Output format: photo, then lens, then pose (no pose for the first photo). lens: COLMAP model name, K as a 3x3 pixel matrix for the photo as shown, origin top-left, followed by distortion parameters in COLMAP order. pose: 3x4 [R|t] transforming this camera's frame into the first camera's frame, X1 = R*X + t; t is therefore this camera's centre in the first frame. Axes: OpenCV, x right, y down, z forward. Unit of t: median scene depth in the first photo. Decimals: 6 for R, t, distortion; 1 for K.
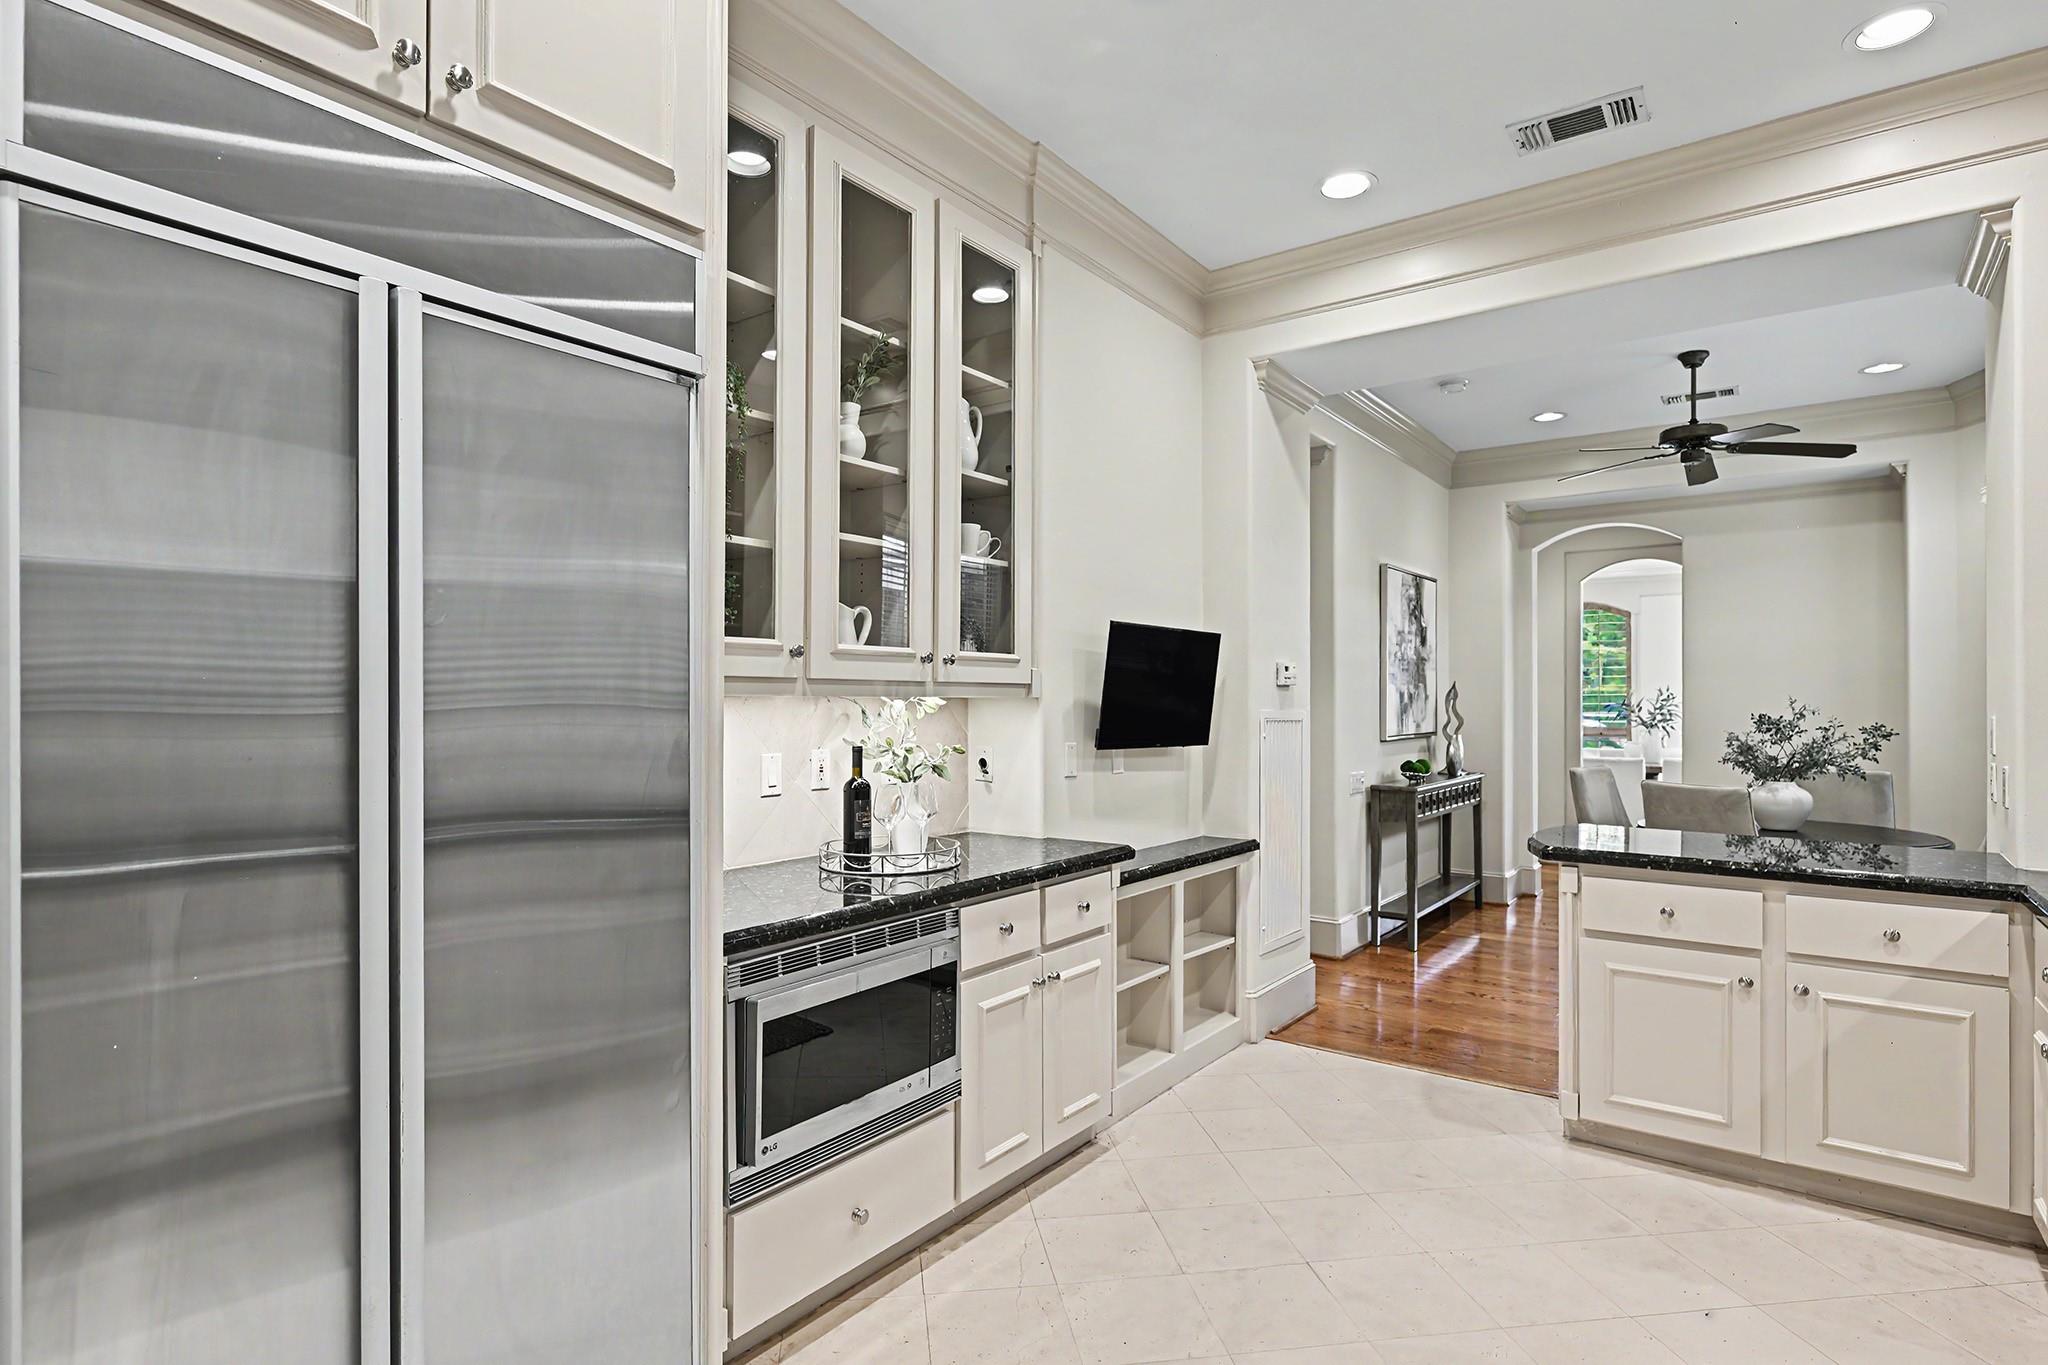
lens RADIAL K [[1048.0, 0, 1017.0], [0, 1048.0, 699.3], [0, 0, 1]] dist [0.004609, 0.000797]
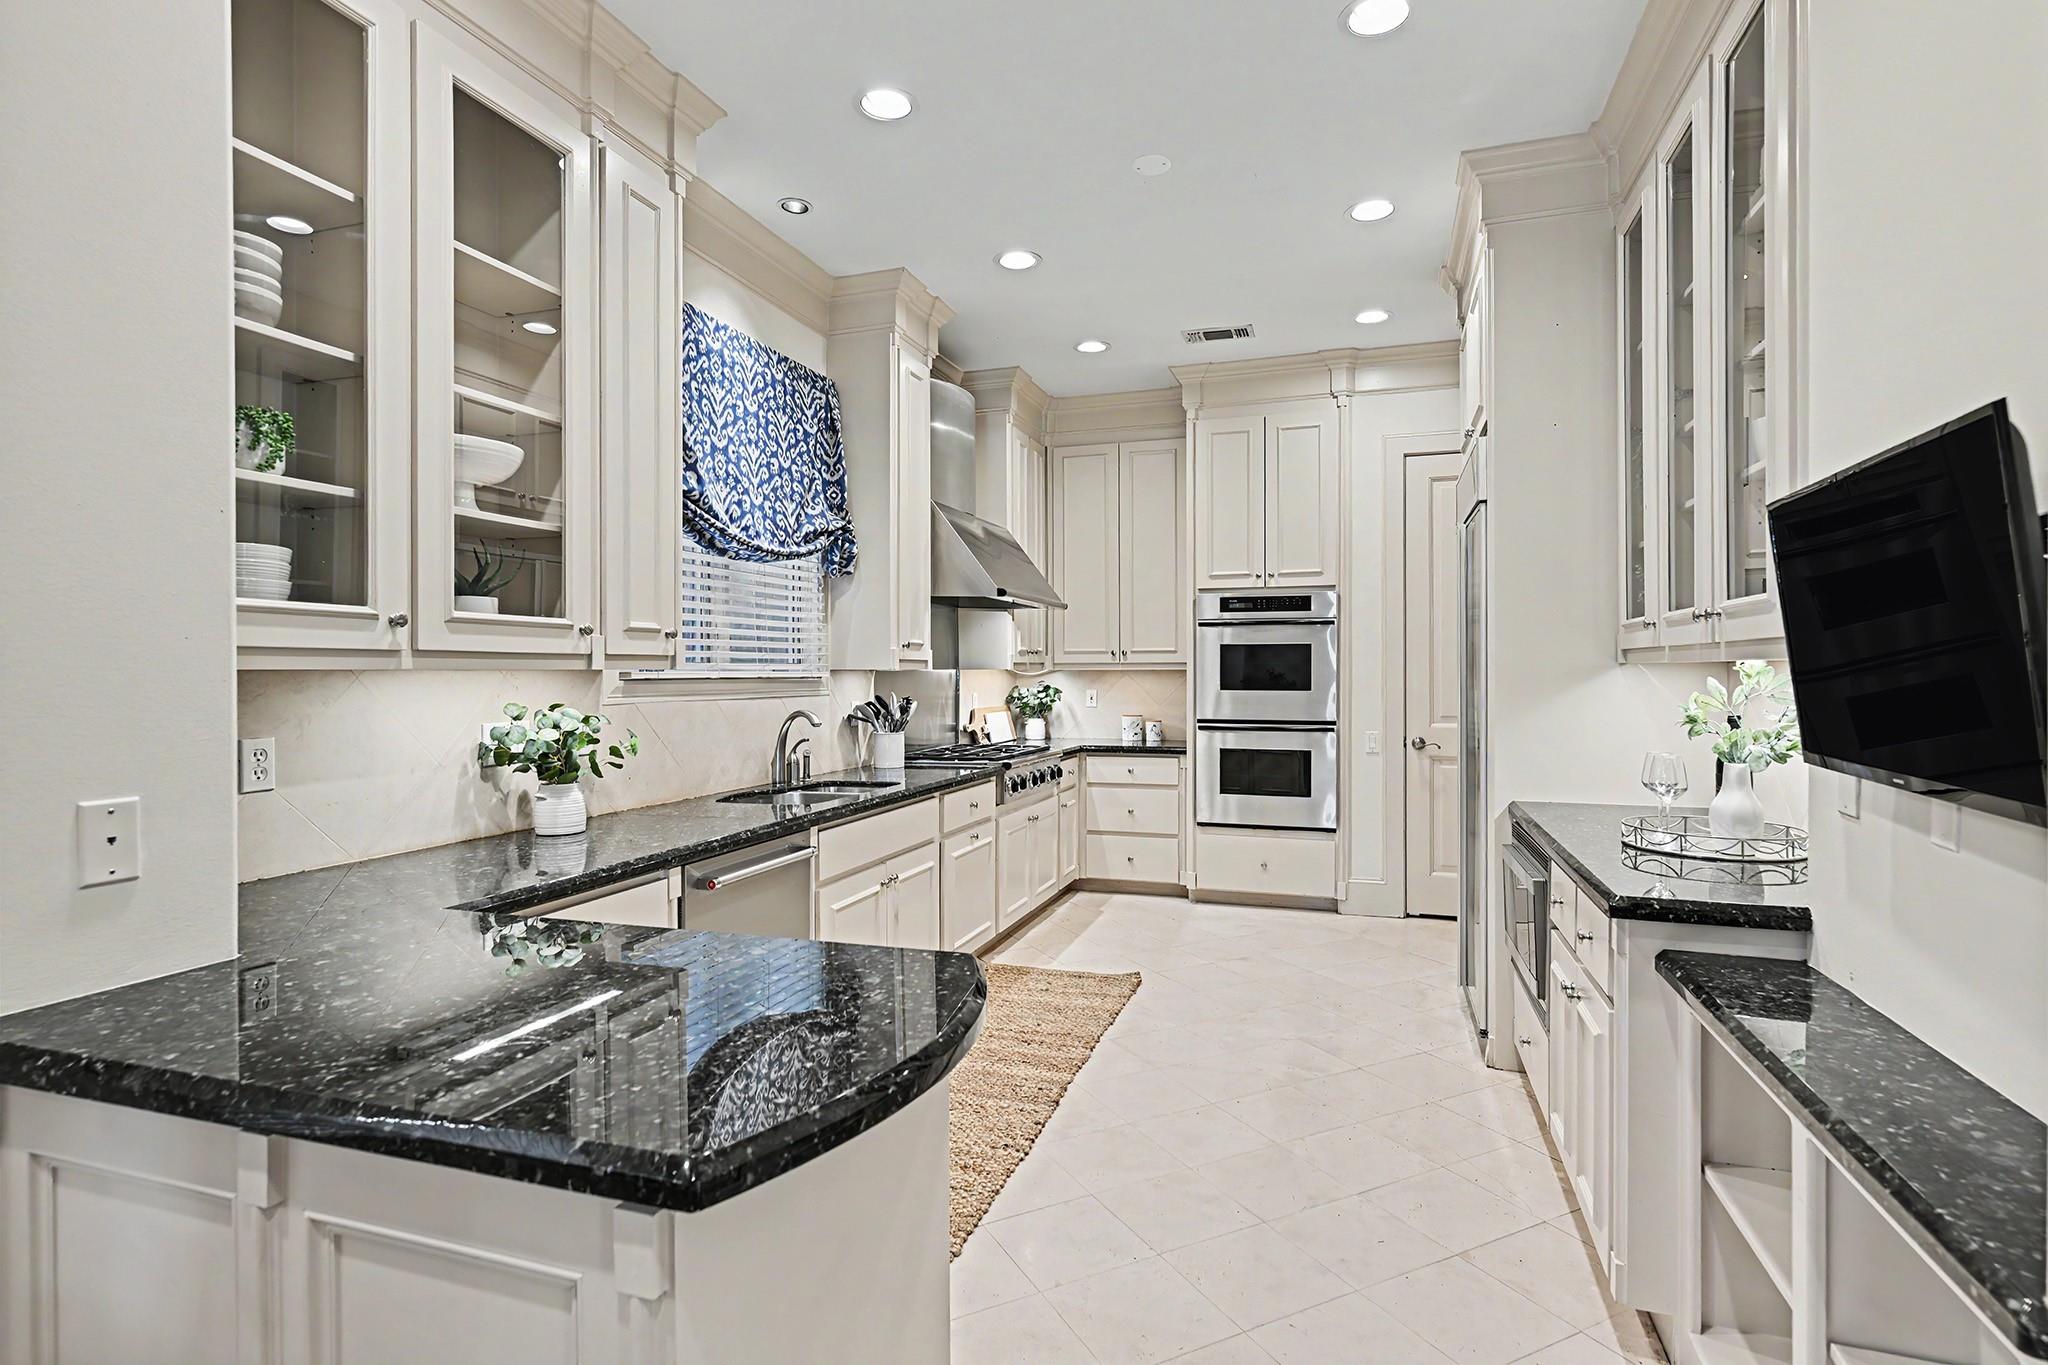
lens RADIAL K [[1025.6, 0, 1023.0], [0, 1025.6, 669.6], [0, 0, 1]] dist [0.000415, -0.000013]
pose [[-0.948834, -0.000739, -0.315775, 0.343989], [-0.000438, 0.999999, -0.001022, 0.000681], [0.315776, -0.000831, -0.948833, 0.790785]]
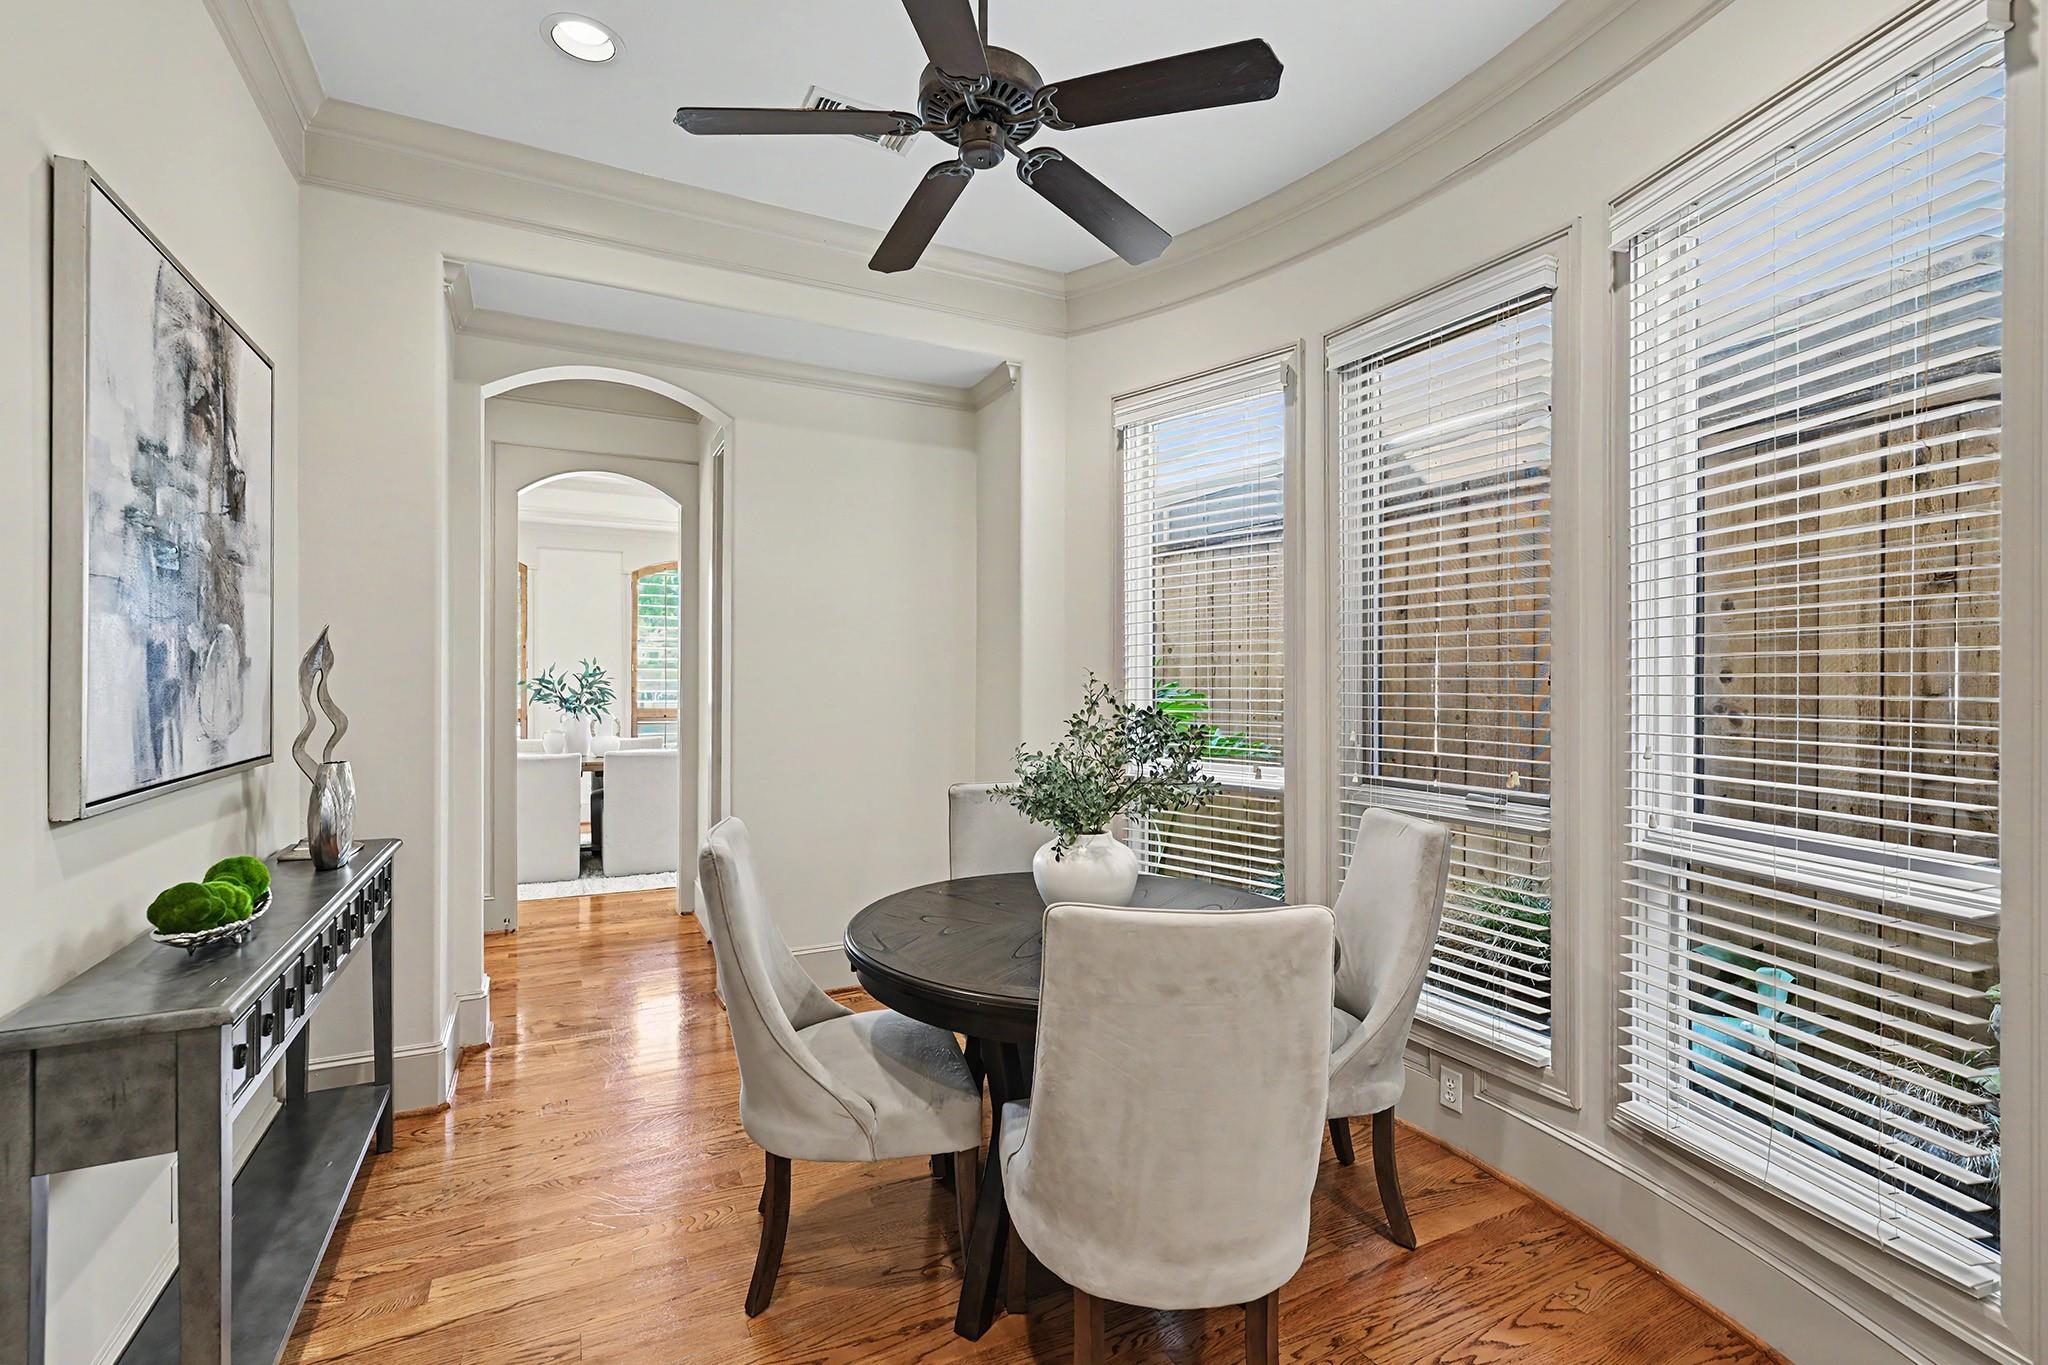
lens RADIAL K [[897.4, 0, 1024.0], [0, 897.4, 682.5], [0, 0, 1]] dist [-0.001077, 0.000206]
pose [[0.434953, -0.002785, 0.900449, 0.252450], [-0.005762, 0.999966, 0.005876, 0.001176], [-0.900435, -0.007744, 0.434923, 0.687375]]
